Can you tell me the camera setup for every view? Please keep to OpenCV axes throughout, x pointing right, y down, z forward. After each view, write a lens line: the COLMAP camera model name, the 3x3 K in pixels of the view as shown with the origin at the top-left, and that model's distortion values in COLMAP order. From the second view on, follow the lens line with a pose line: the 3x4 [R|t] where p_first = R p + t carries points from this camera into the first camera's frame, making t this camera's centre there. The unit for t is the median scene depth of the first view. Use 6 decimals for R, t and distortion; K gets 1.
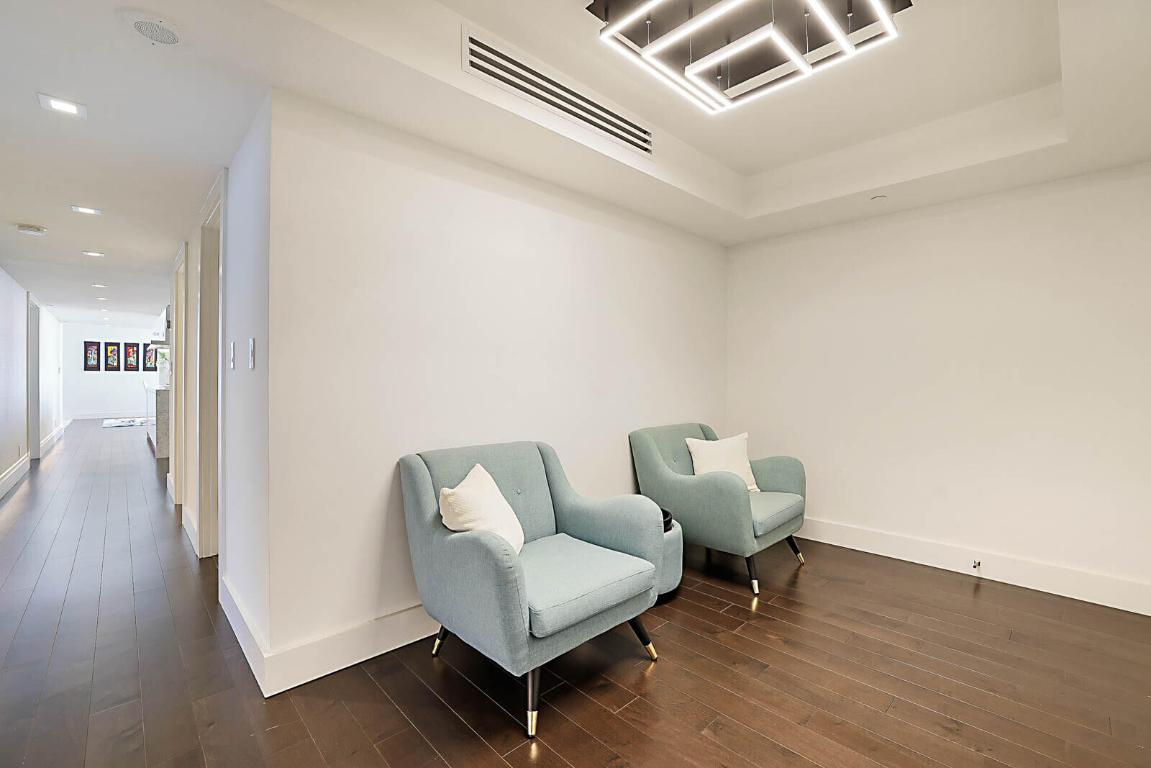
lens RADIAL K [[496.6, 0, 568.8], [0, 496.6, 379.5], [0, 0, 1]] dist [-0.026176, 0.007494]
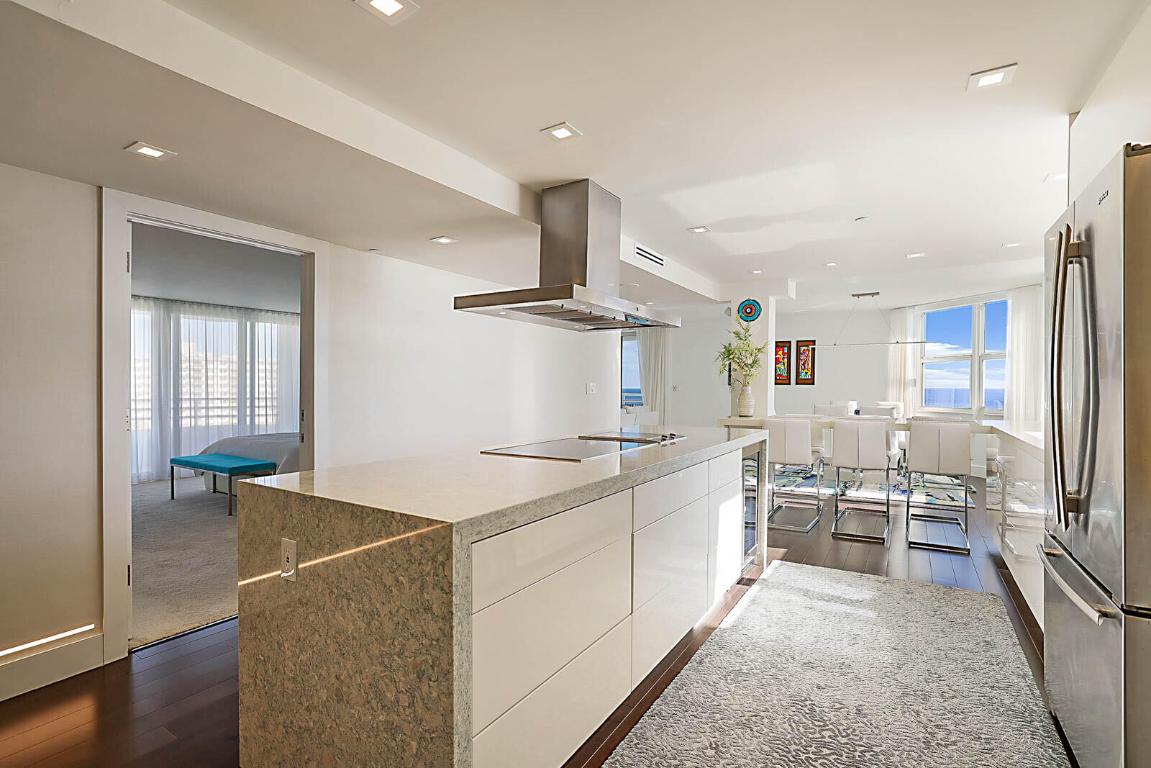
lens RADIAL K [[542.4, 0, 554.7], [0, 542.4, 384.7], [0, 0, 1]] dist [-0.027247, 0.009233]
pose [[0.229543, -0.002792, -0.973294, -0.277310], [0.001495, 0.999996, -0.002516, -0.016603], [0.973297, -0.000878, 0.229546, 0.555543]]
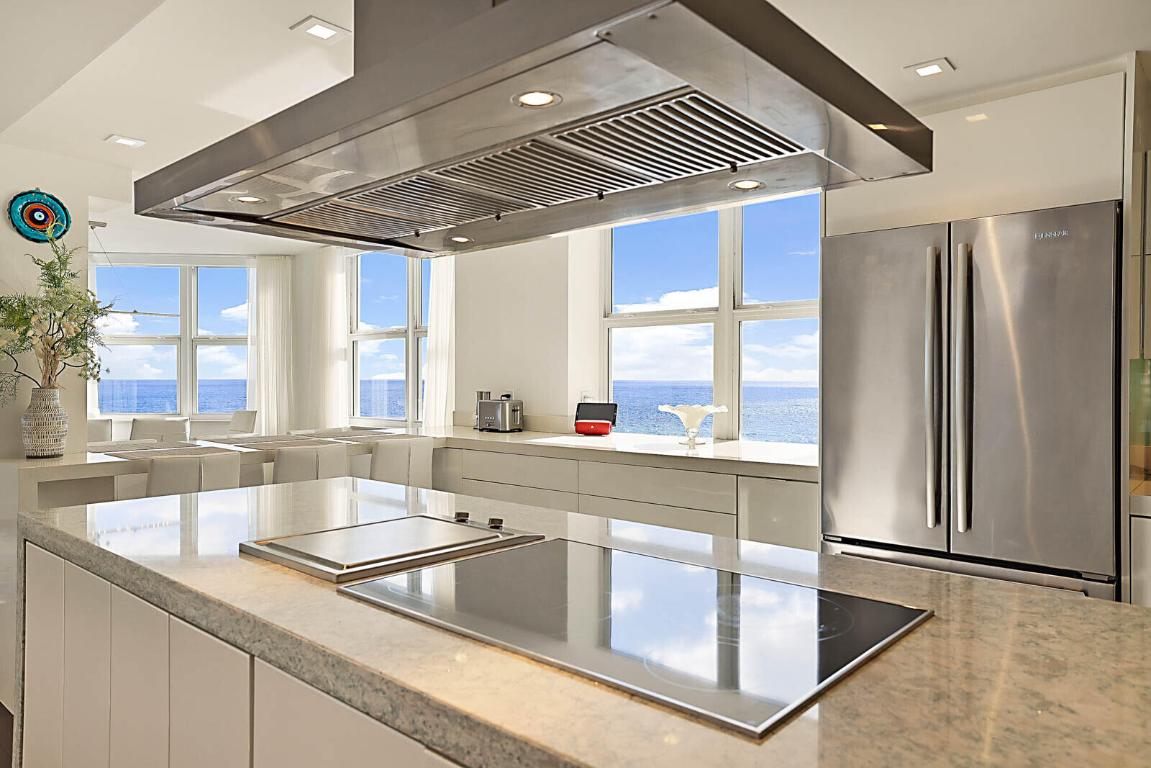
lens RADIAL K [[779.7, 0, 577.1], [0, 779.7, 382.3], [0, 0, 1]] dist [0.001133, 0.017844]
pose [[0.995252, 0.002103, 0.097306, -0.494590], [-0.002815, 0.999970, 0.007181, -0.020744], [-0.097288, -0.007420, 0.995229, 0.514604]]
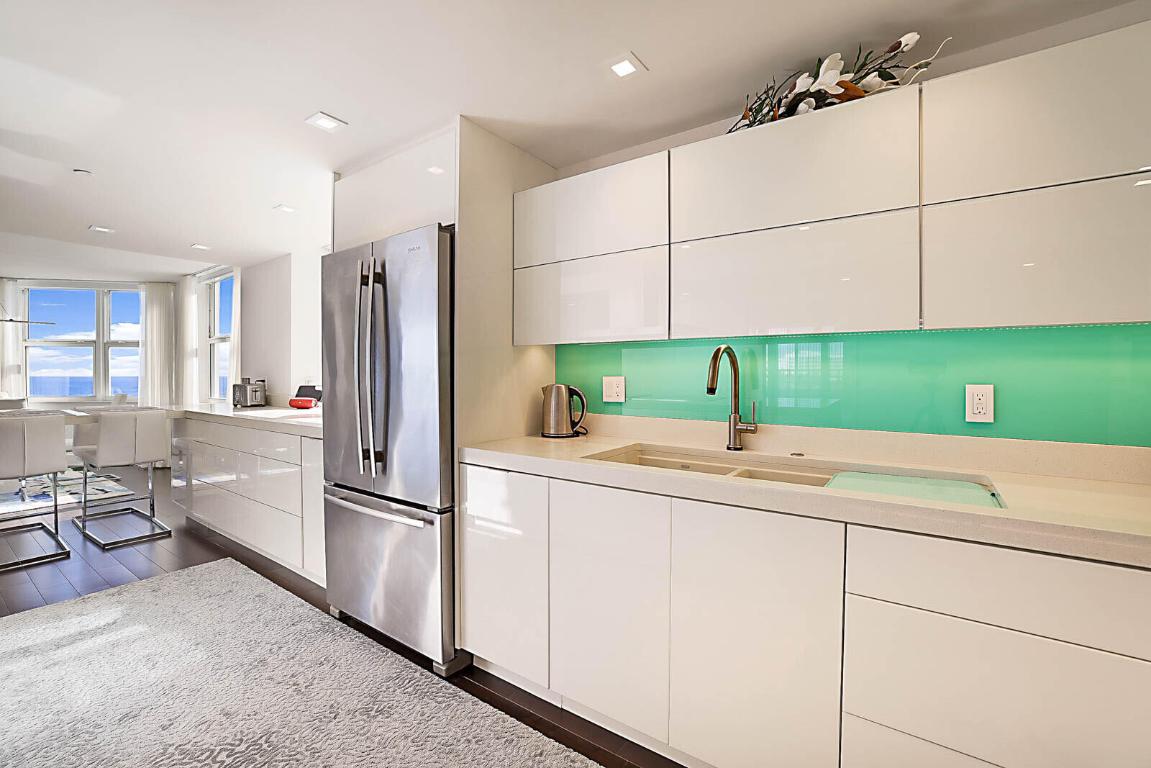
lens RADIAL K [[496.6, 0, 576.1], [0, 496.6, 374.5], [0, 0, 1]] dist [-0.026176, 0.007494]
pose [[0.979938, 0.002905, 0.199279, -0.341469], [-0.002783, 0.999996, -0.000892, -0.015816], [-0.199281, 0.000319, 0.979942, 0.526369]]
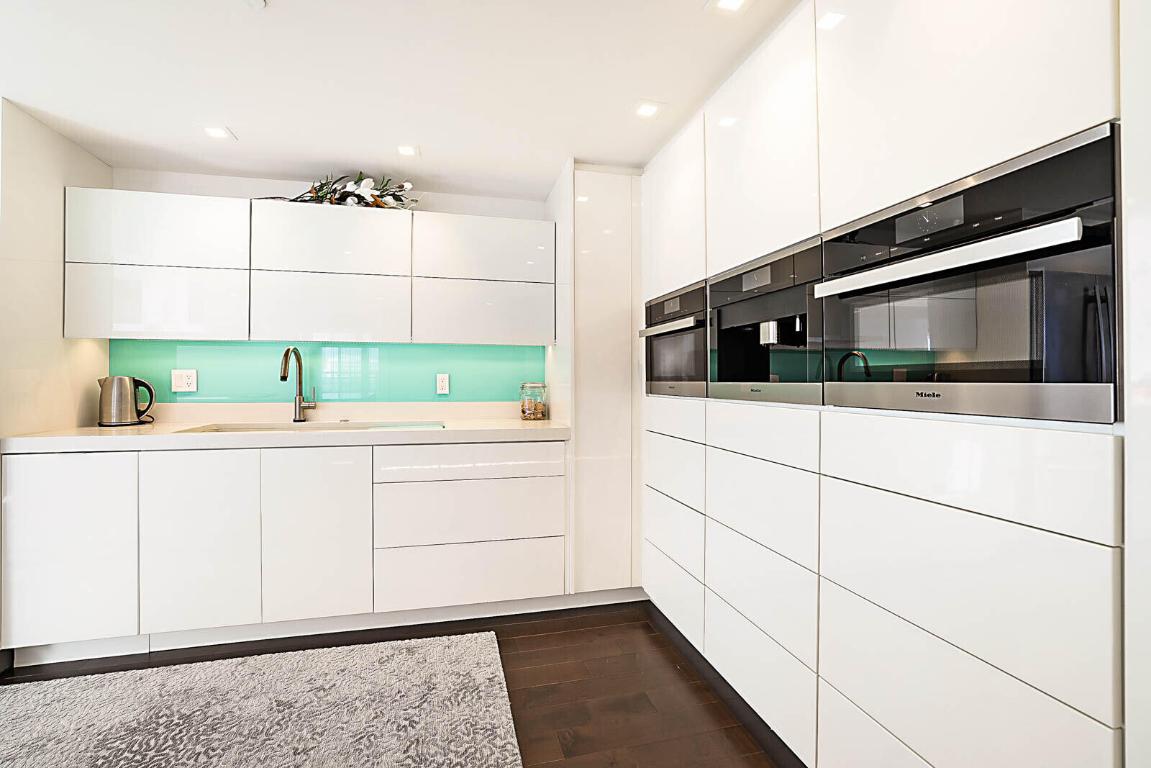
lens RADIAL K [[496.6, 0, 571.3], [0, 496.6, 376.2], [0, 0, 1]] dist [-0.026176, 0.007494]
pose [[0.486645, 0.005568, 0.873582, -0.390826], [0.001106, 0.999975, -0.006989, -0.010944], [-0.873599, 0.004368, 0.486627, 0.461601]]
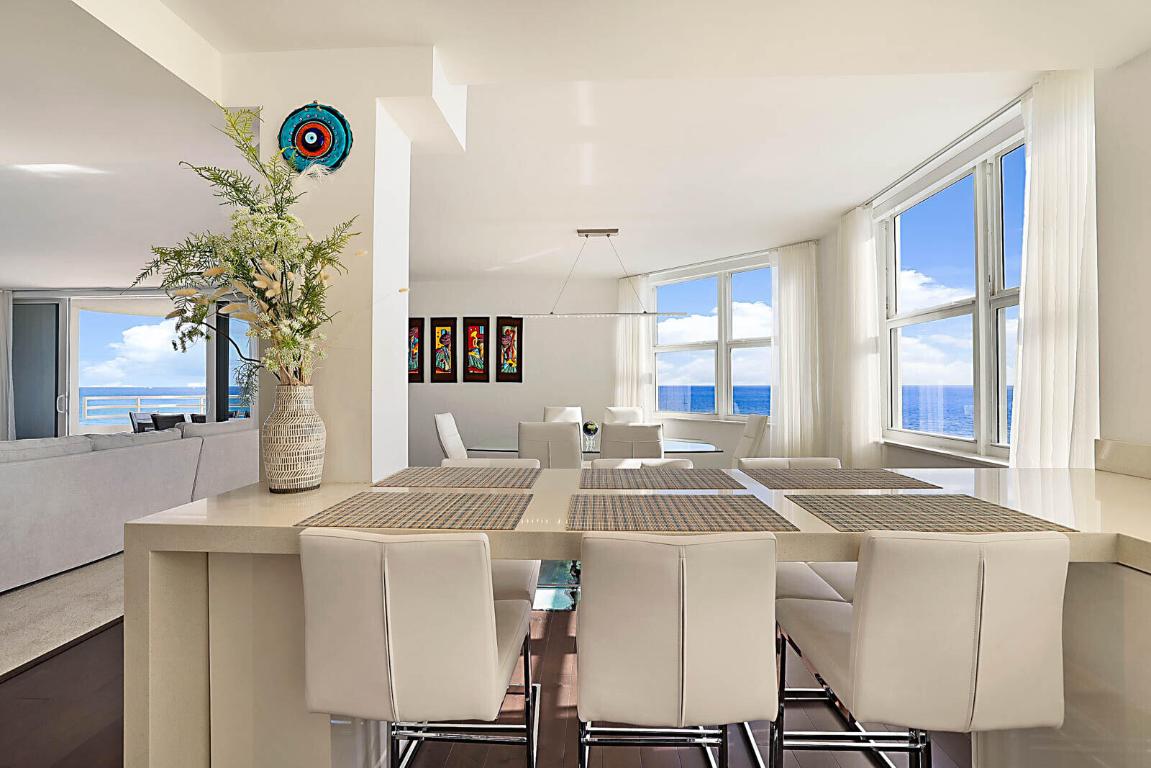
lens RADIAL K [[511.2, 0, 579.4], [0, 511.2, 377.9], [0, 0, 1]] dist [-0.009185, 0.002390]
pose [[0.707346, -0.009167, -0.706808, -0.521999], [0.003620, 0.999950, -0.009345, -0.017075], [0.706858, 0.004052, 0.707343, 0.758177]]
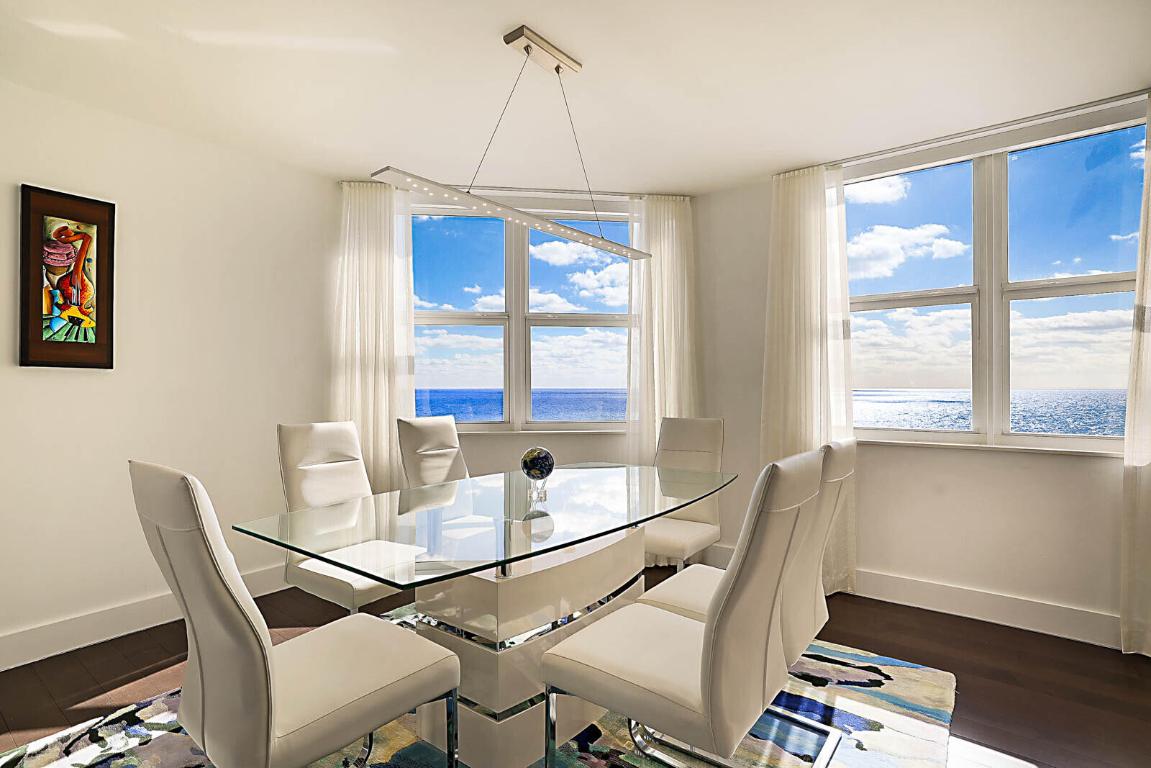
lens RADIAL K [[542.4, 0, 576.7], [0, 542.4, 383.8], [0, 0, 1]] dist [-0.027247, 0.009233]
pose [[0.988679, 0.002961, 0.150019, -0.742287], [-0.004266, 0.999956, 0.008377, -0.014206], [-0.149987, -0.008922, 0.988648, 0.829858]]
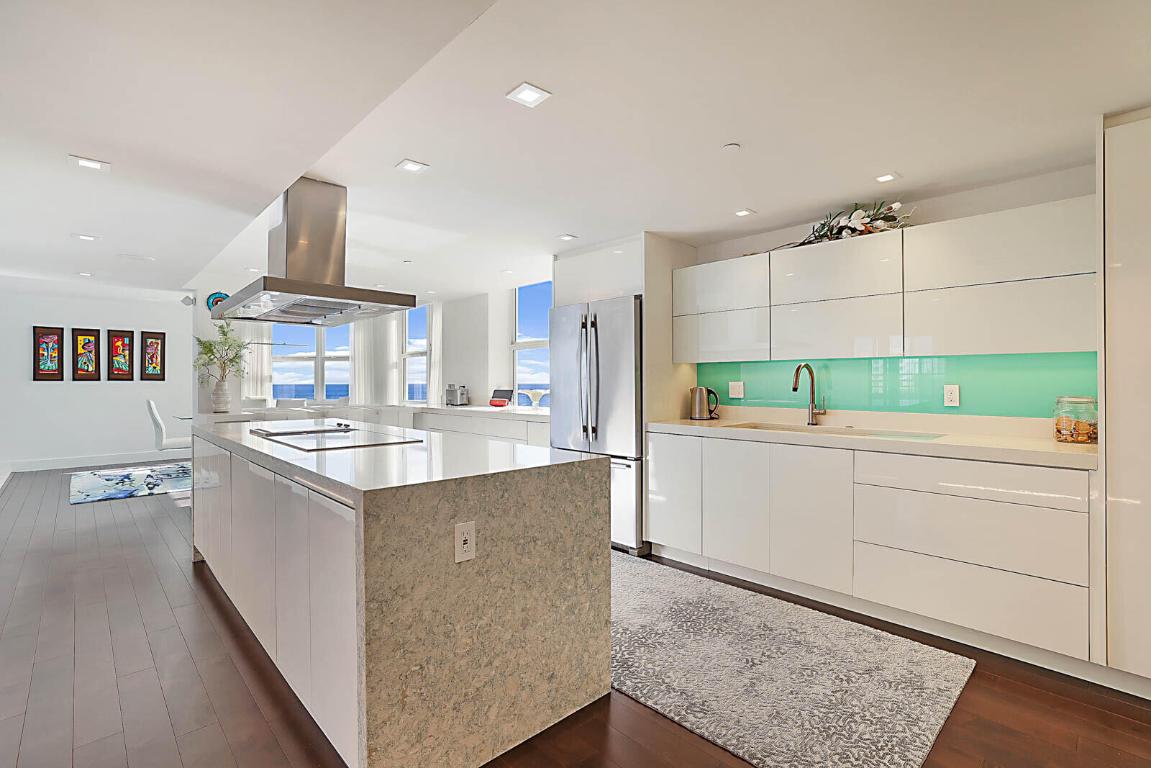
lens RADIAL K [[542.4, 0, 579.3], [0, 542.4, 378.5], [0, 0, 1]] dist [-0.027247, 0.009233]
pose [[0.999927, -0.002563, 0.011818, -0.385551], [0.002619, 0.999985, -0.004706, -0.015958], [-0.011806, 0.004737, 0.999919, 0.391792]]
